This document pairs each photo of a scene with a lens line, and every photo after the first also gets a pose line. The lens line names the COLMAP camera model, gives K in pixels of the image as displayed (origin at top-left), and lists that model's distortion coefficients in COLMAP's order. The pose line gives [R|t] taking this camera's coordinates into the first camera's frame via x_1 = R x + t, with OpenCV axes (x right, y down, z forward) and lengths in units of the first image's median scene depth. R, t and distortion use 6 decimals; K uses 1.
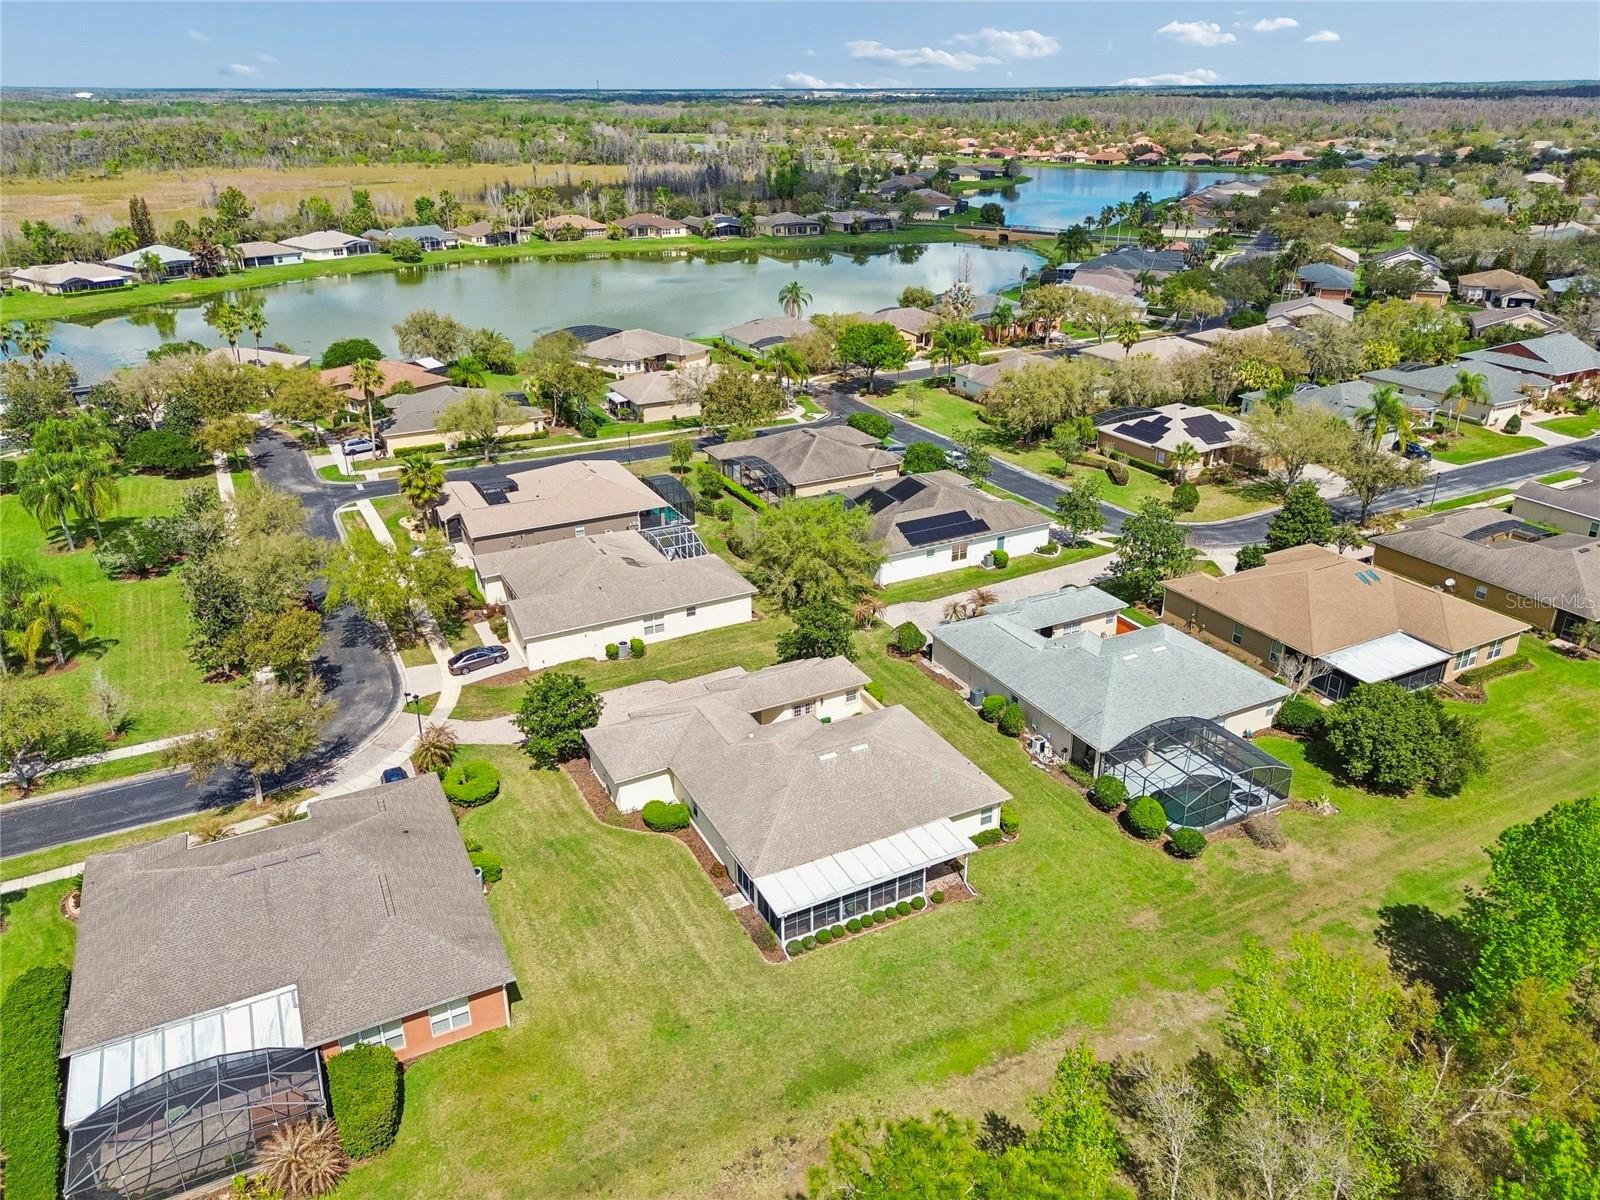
lens RADIAL K [[1127.8, 0, 797.1], [0, 1127.8, 601.7], [0, 0, 1]] dist [0.051113, -0.038416]
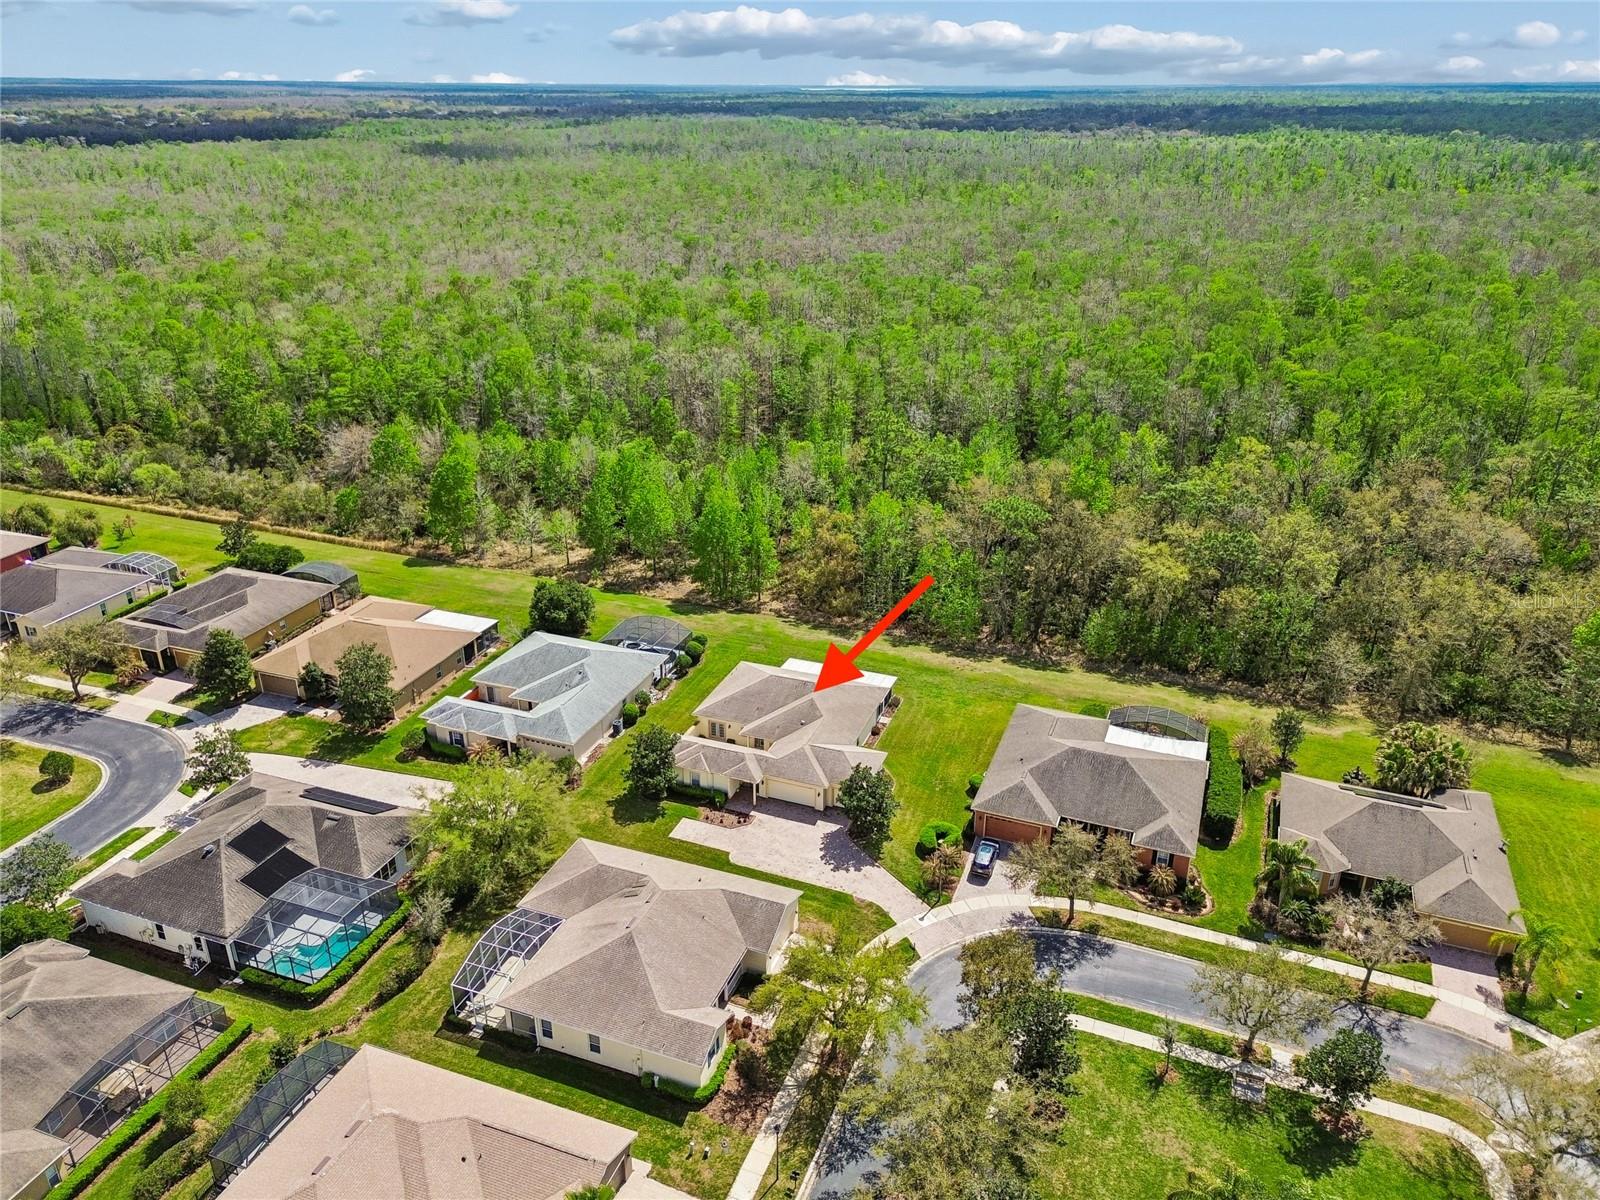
lens RADIAL K [[1170.2, 0, 797.8], [0, 1170.2, 604.4], [0, 0, 1]] dist [0.131474, -0.201545]
pose [[-0.669867, -0.301684, 0.678428, -0.562489], [0.304333, 0.721885, 0.621501, -0.520776], [-0.677244, 0.622791, -0.391755, 0.803780]]
